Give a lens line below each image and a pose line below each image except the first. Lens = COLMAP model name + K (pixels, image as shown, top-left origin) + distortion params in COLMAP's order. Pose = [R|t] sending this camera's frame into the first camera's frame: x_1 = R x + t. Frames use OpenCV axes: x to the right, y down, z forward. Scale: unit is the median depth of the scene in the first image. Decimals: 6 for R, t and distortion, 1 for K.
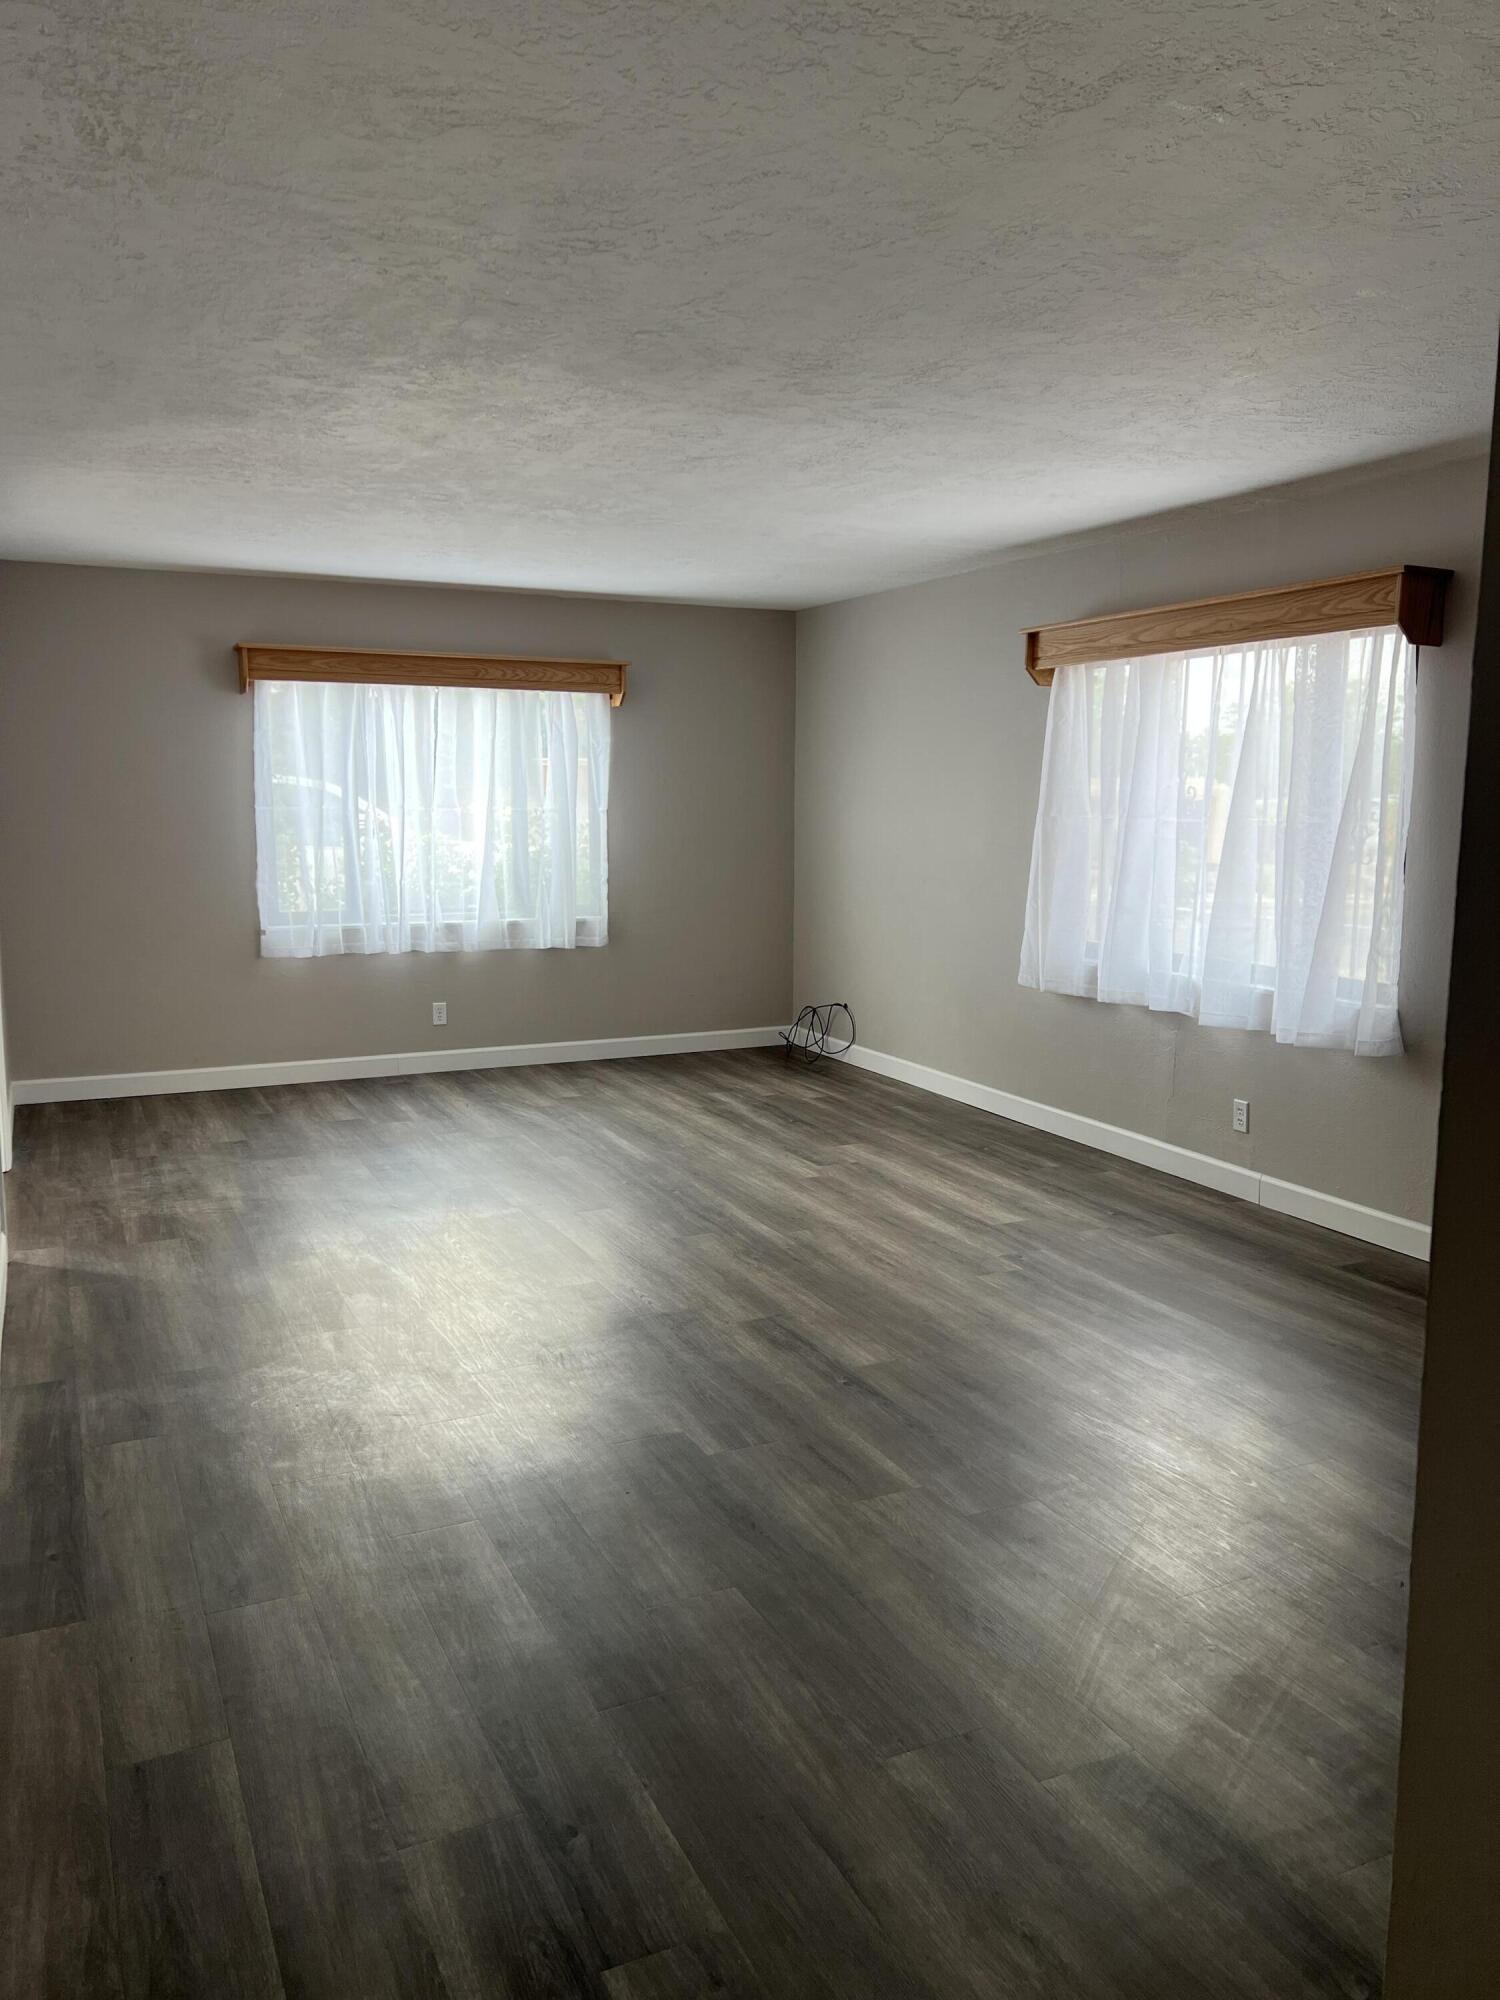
lens RADIAL K [[1476.7, 0, 762.6], [0, 1476.7, 973.3], [0, 0, 1]] dist [0.103716, -0.117883]
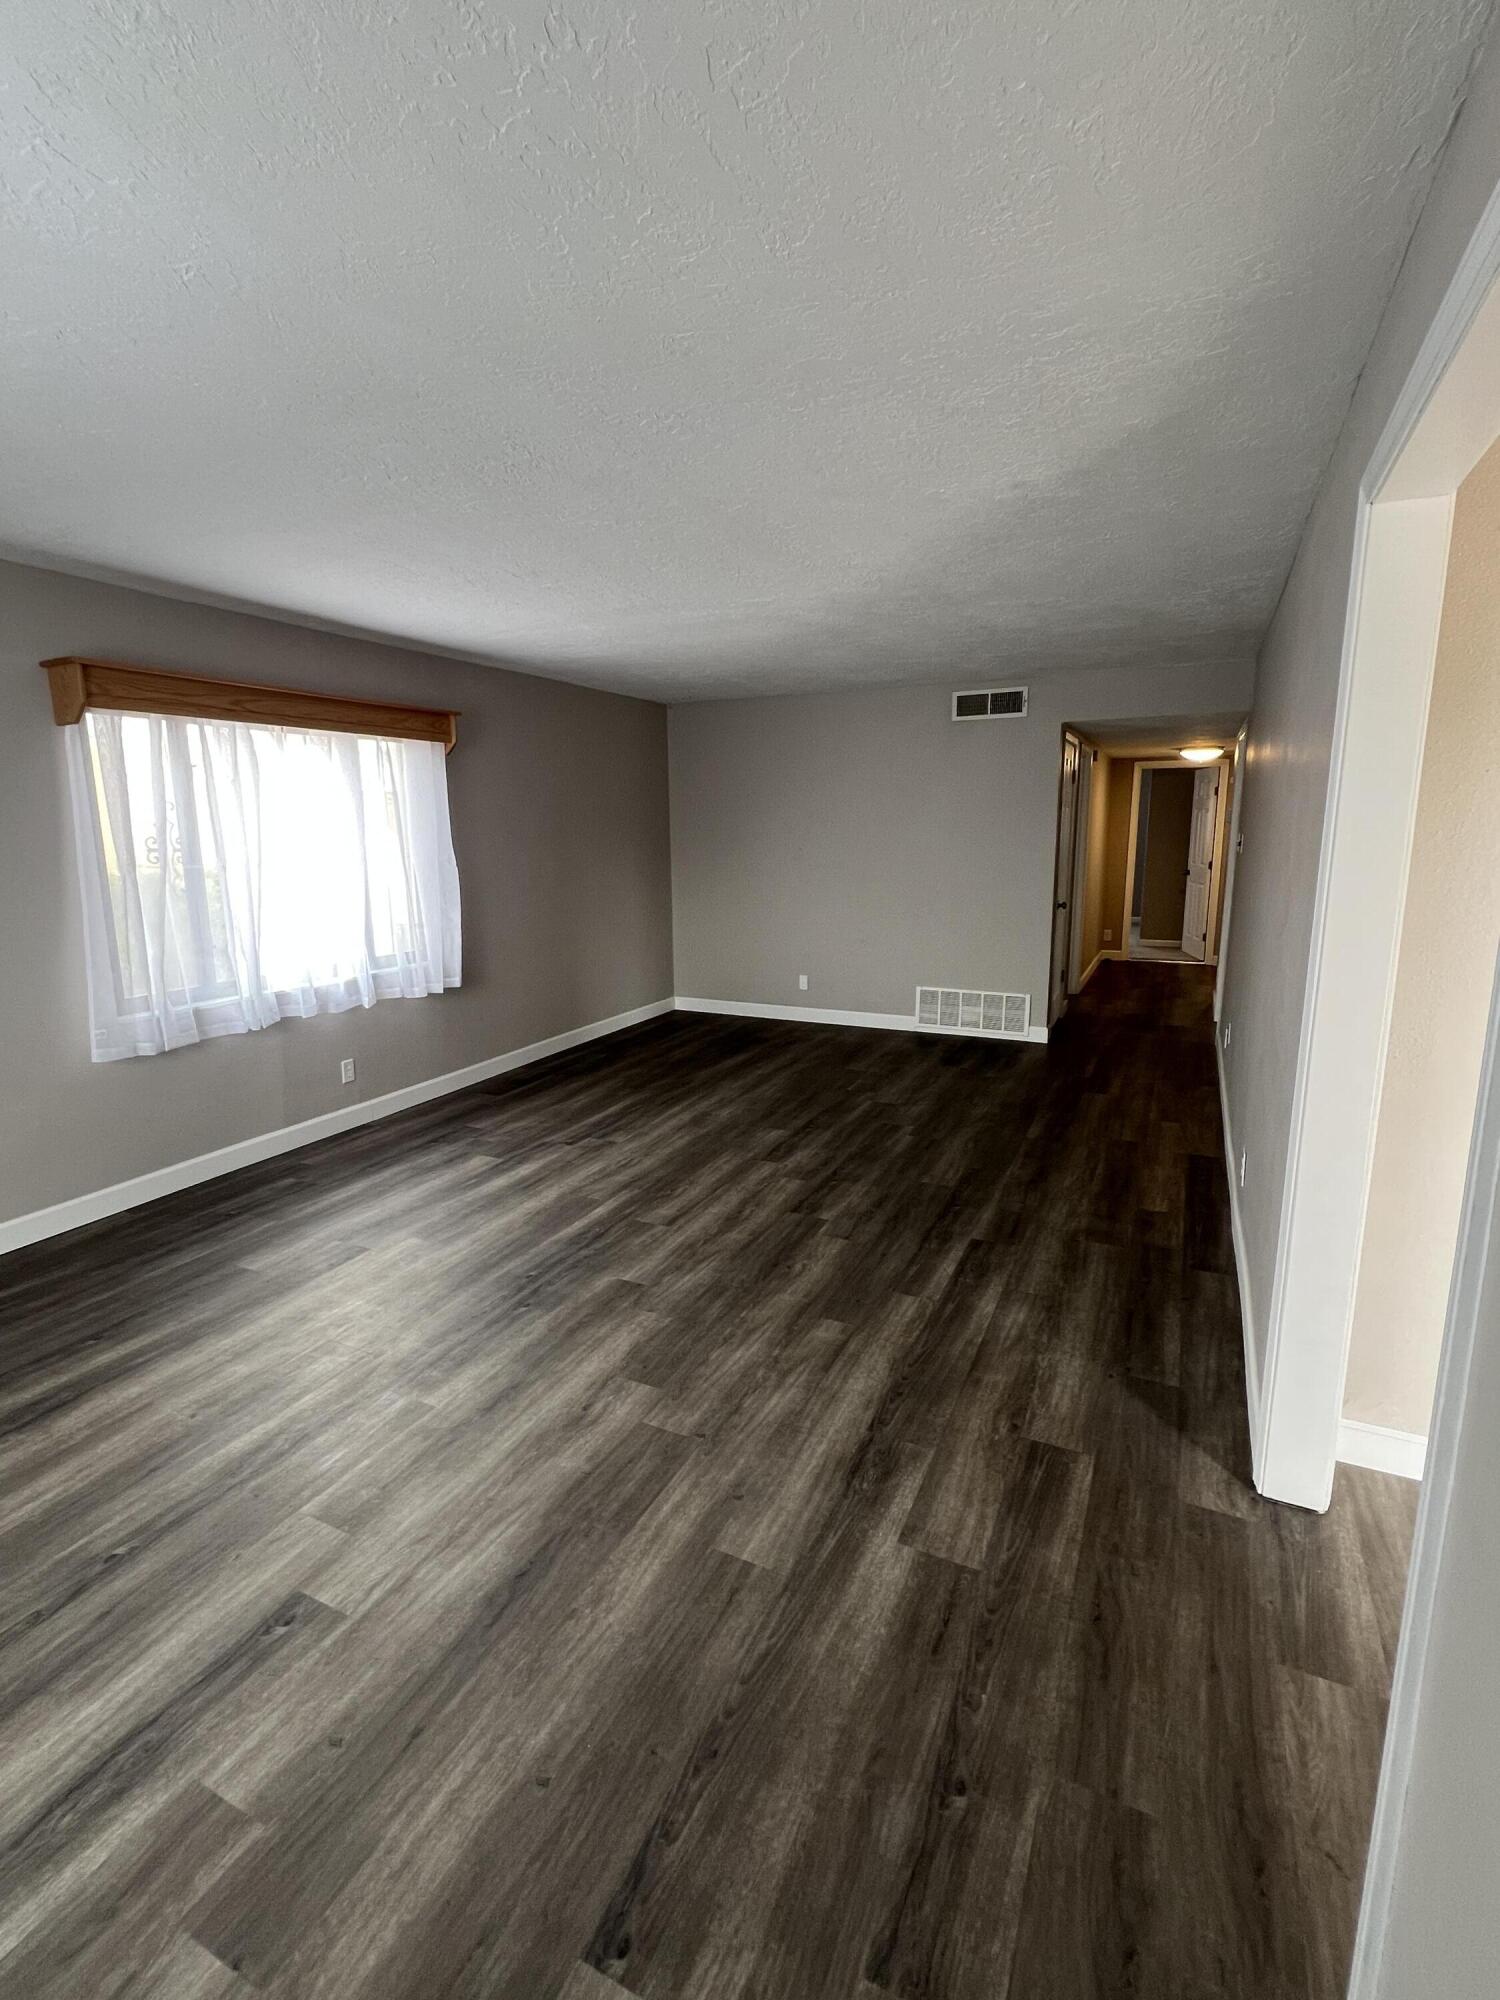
lens RADIAL K [[917.2, 0, 750.0], [0, 917.2, 1000.0], [0, 0, 1]] dist [-0.001959, -0.000464]
pose [[-0.620383, -0.145138, 0.770753, -0.646323], [0.105636, 0.958311, 0.265484, -0.178273], [-0.777153, 0.246120, -0.579188, 1.365522]]
